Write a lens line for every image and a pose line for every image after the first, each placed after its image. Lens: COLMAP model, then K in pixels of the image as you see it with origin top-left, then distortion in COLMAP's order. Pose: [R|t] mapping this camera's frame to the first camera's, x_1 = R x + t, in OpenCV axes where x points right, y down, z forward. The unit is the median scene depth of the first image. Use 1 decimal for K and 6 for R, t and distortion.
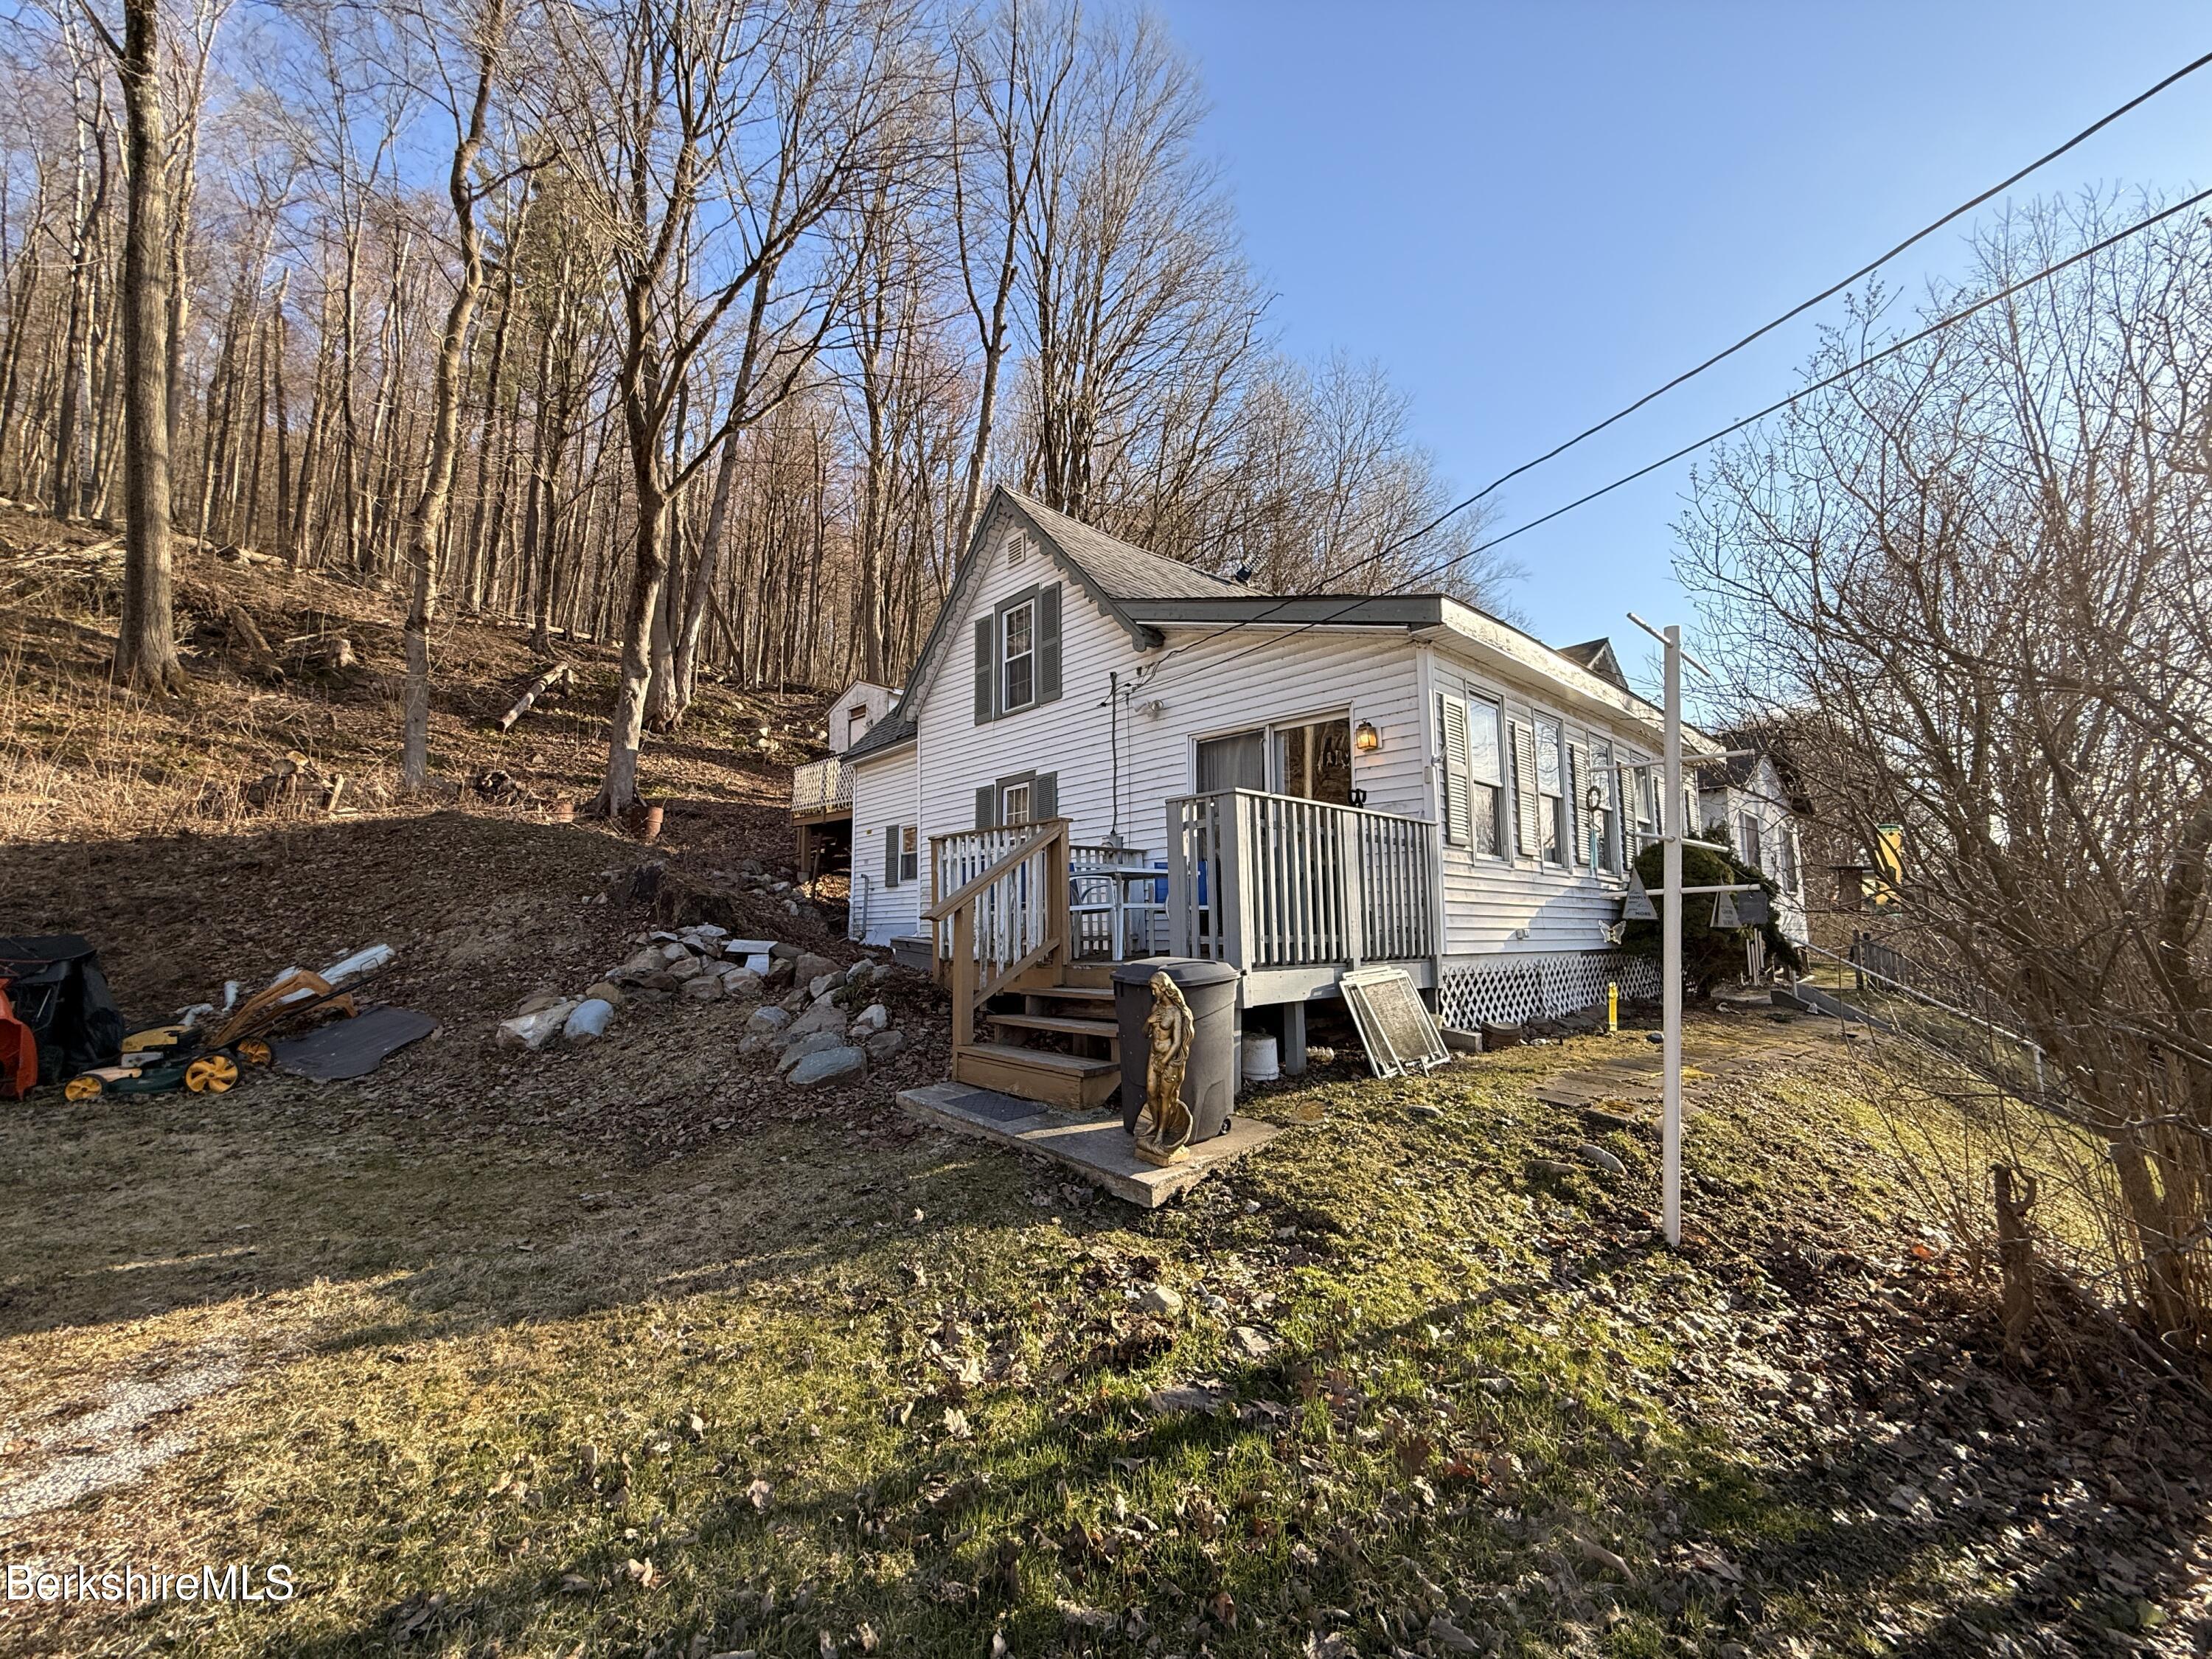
lens RADIAL K [[883.9, 0, 1101.6], [0, 883.9, 828.1], [0, 0, 1]] dist [-0.000546, -0.000525]
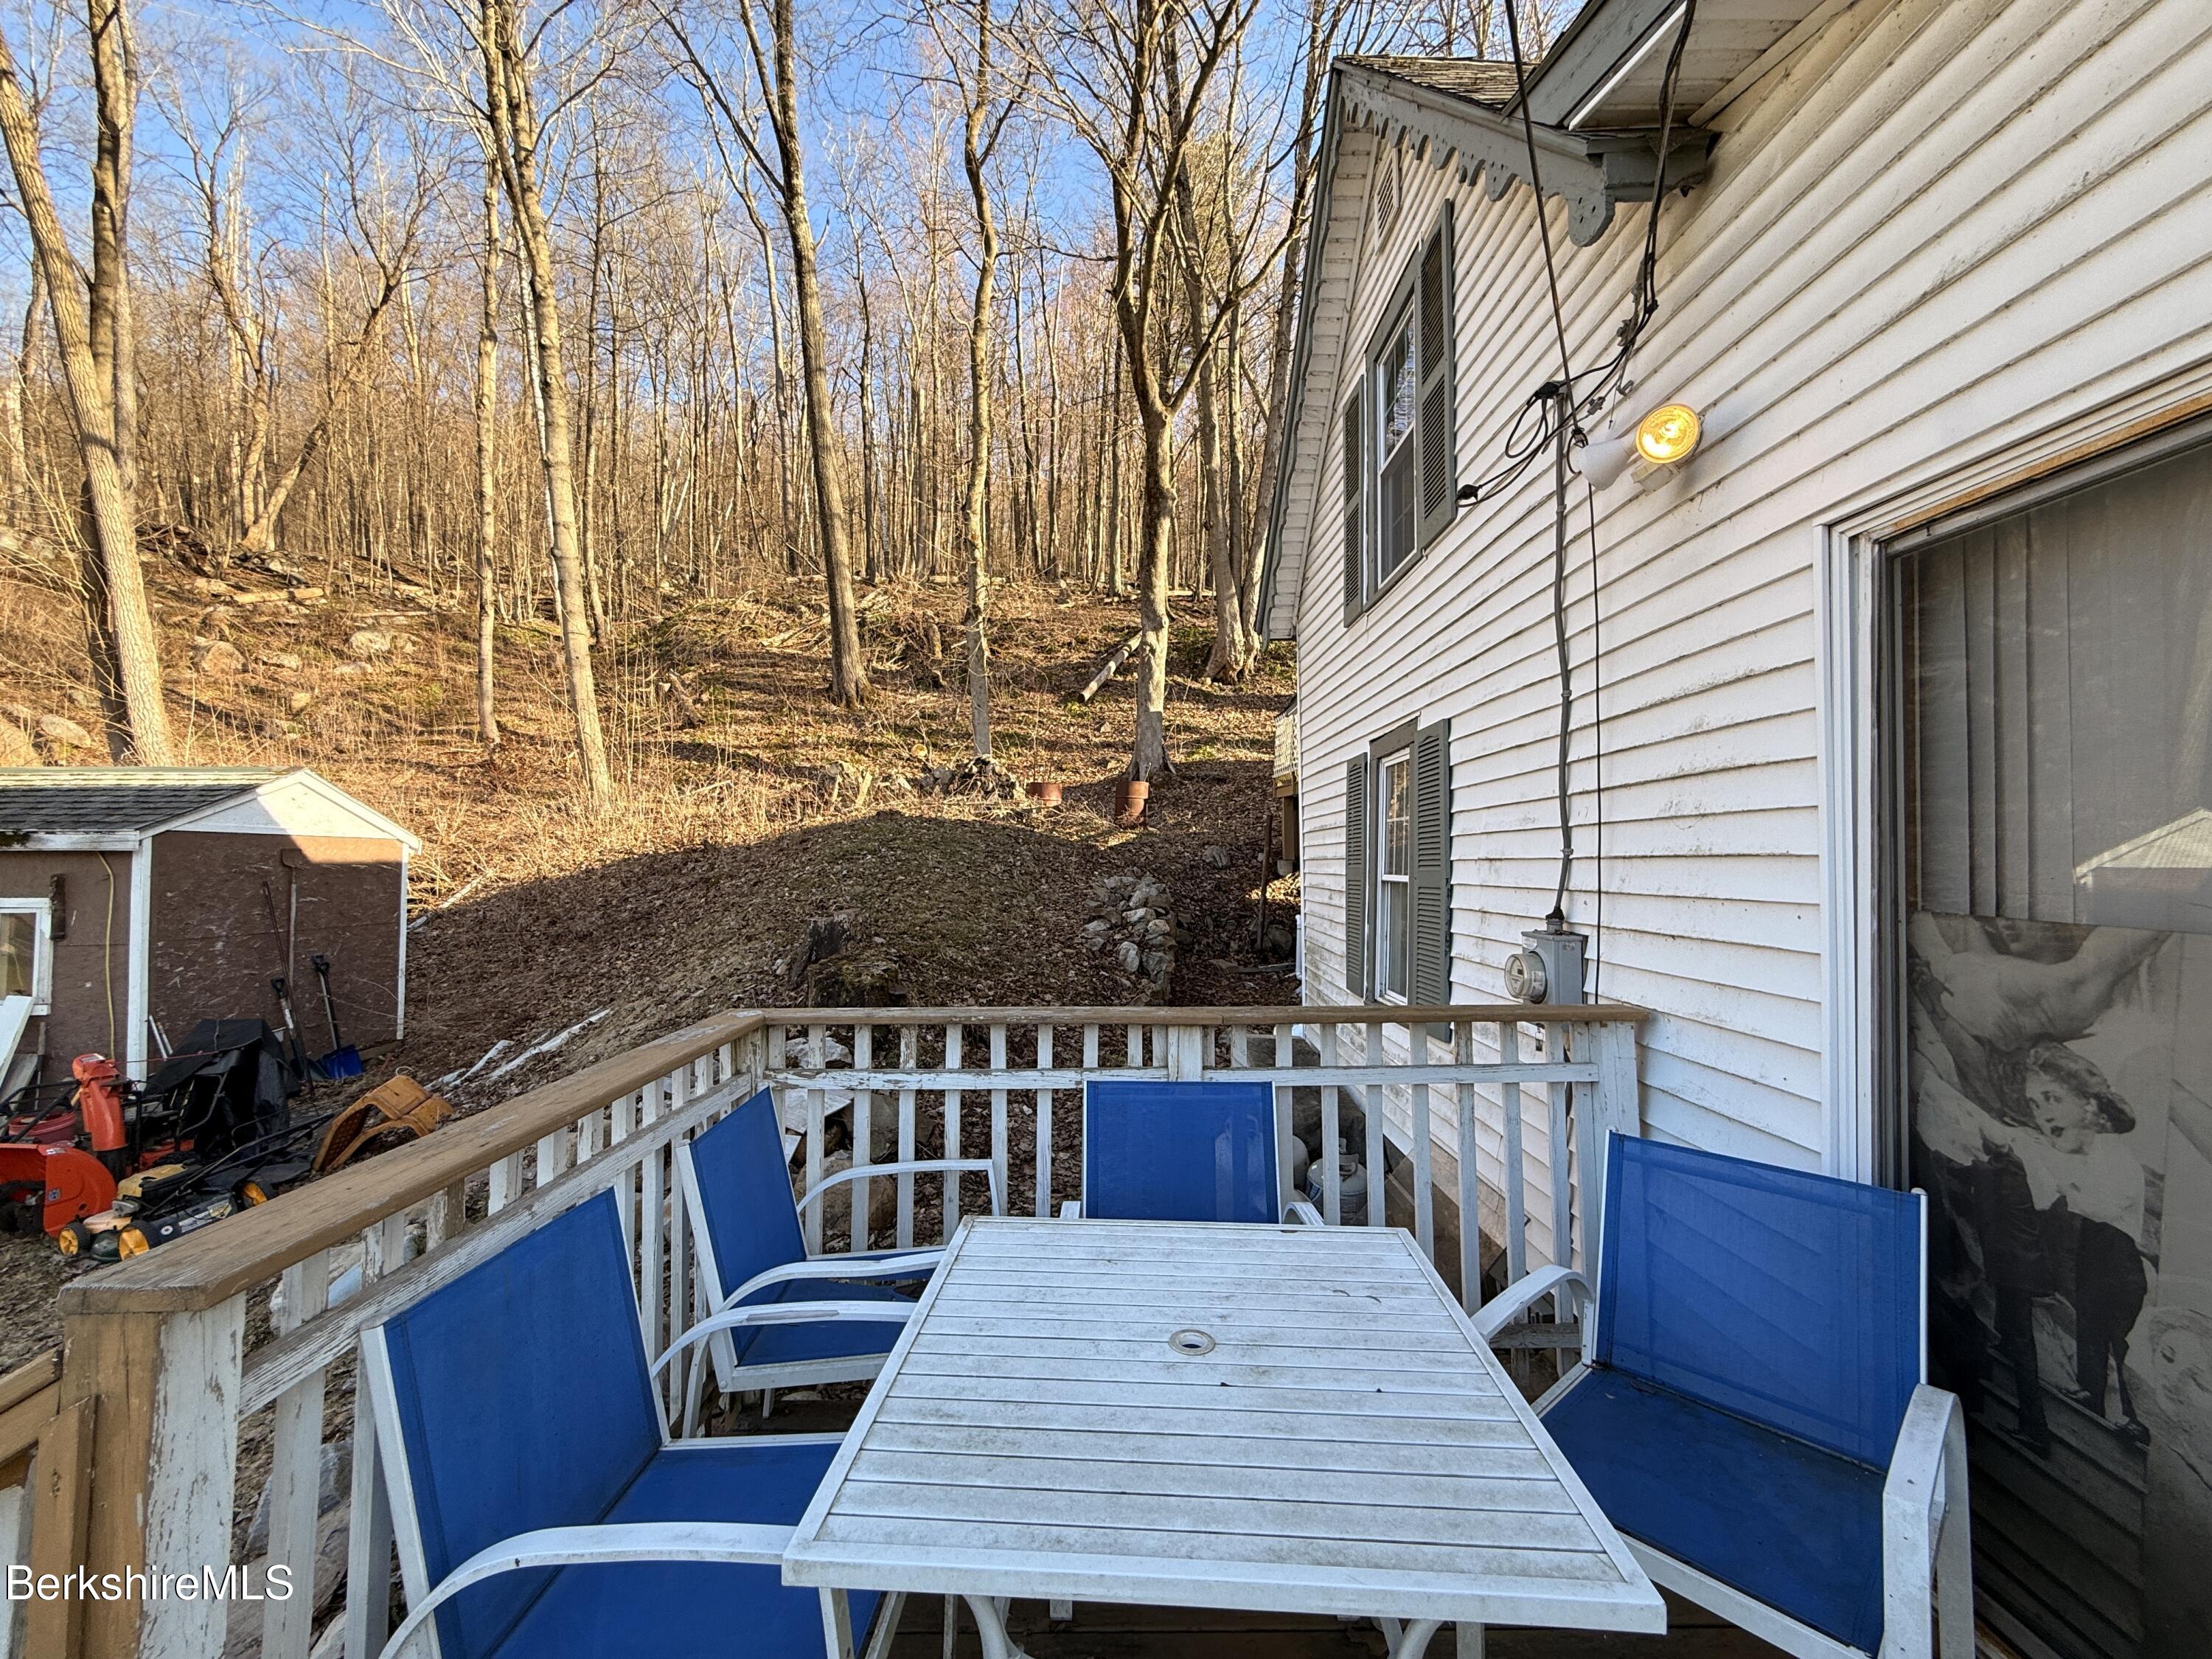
lens RADIAL K [[883.9, 0, 1101.6], [0, 883.9, 828.1], [0, 0, 1]] dist [-0.000546, -0.000525]
pose [[0.726087, -0.011716, -0.687503, 0.049972], [0.068081, 0.996167, 0.054927, -0.024463], [0.684225, -0.086688, 0.724101, 0.311608]]
